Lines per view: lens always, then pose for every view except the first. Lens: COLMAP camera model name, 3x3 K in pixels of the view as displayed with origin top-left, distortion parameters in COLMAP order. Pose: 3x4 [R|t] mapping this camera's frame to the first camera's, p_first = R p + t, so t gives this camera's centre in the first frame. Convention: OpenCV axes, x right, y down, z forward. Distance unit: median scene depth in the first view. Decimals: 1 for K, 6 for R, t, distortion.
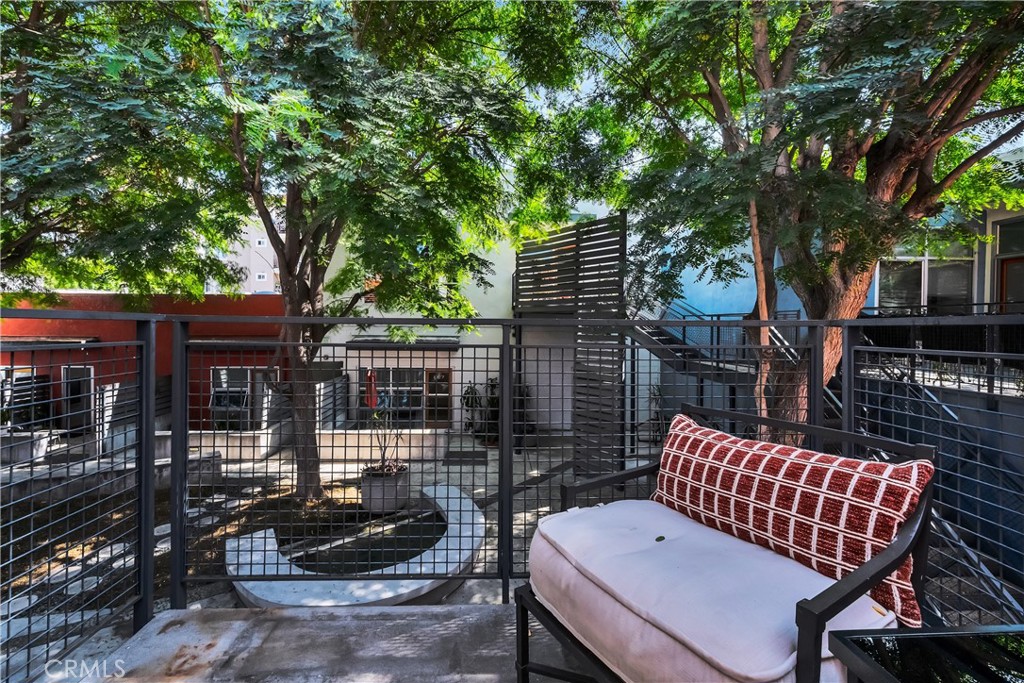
lens RADIAL K [[425.8, 0, 496.8], [0, 425.8, 325.2], [0, 0, 1]] dist [-0.000962, -0.000270]
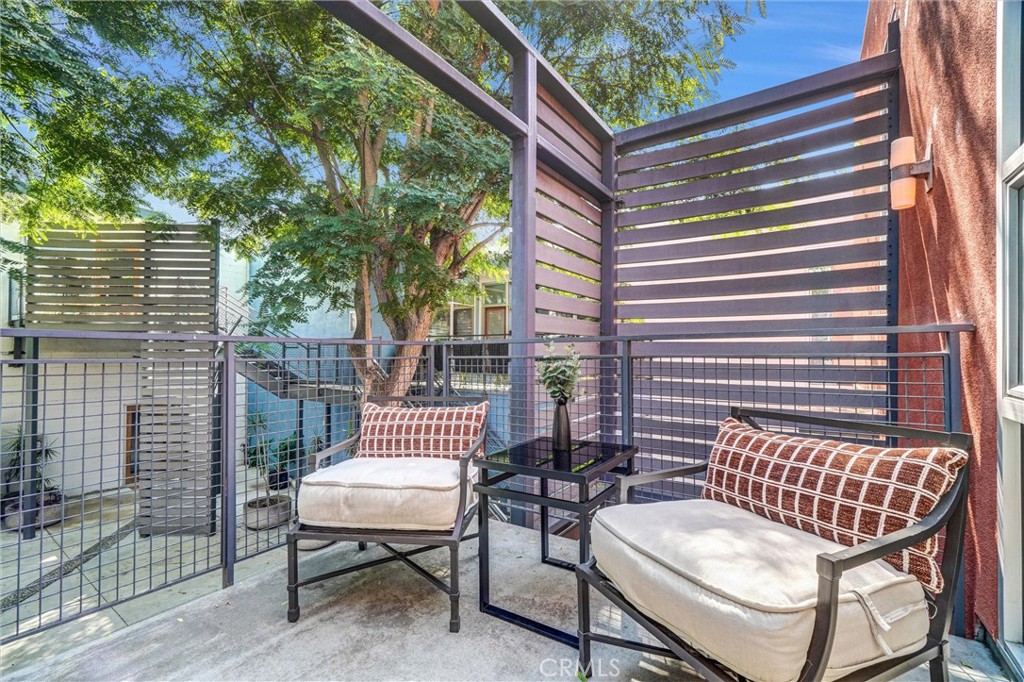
lens RADIAL K [[454.6, 0, 512.0], [0, 454.6, 341.0], [0, 0, 1]] dist [-0.000251, 0.000043]
pose [[0.589120, 0.016205, 0.807883, -0.116497], [0.002290, 0.999761, -0.021724, 0.006541], [-0.808042, 0.014648, 0.588942, -0.072720]]
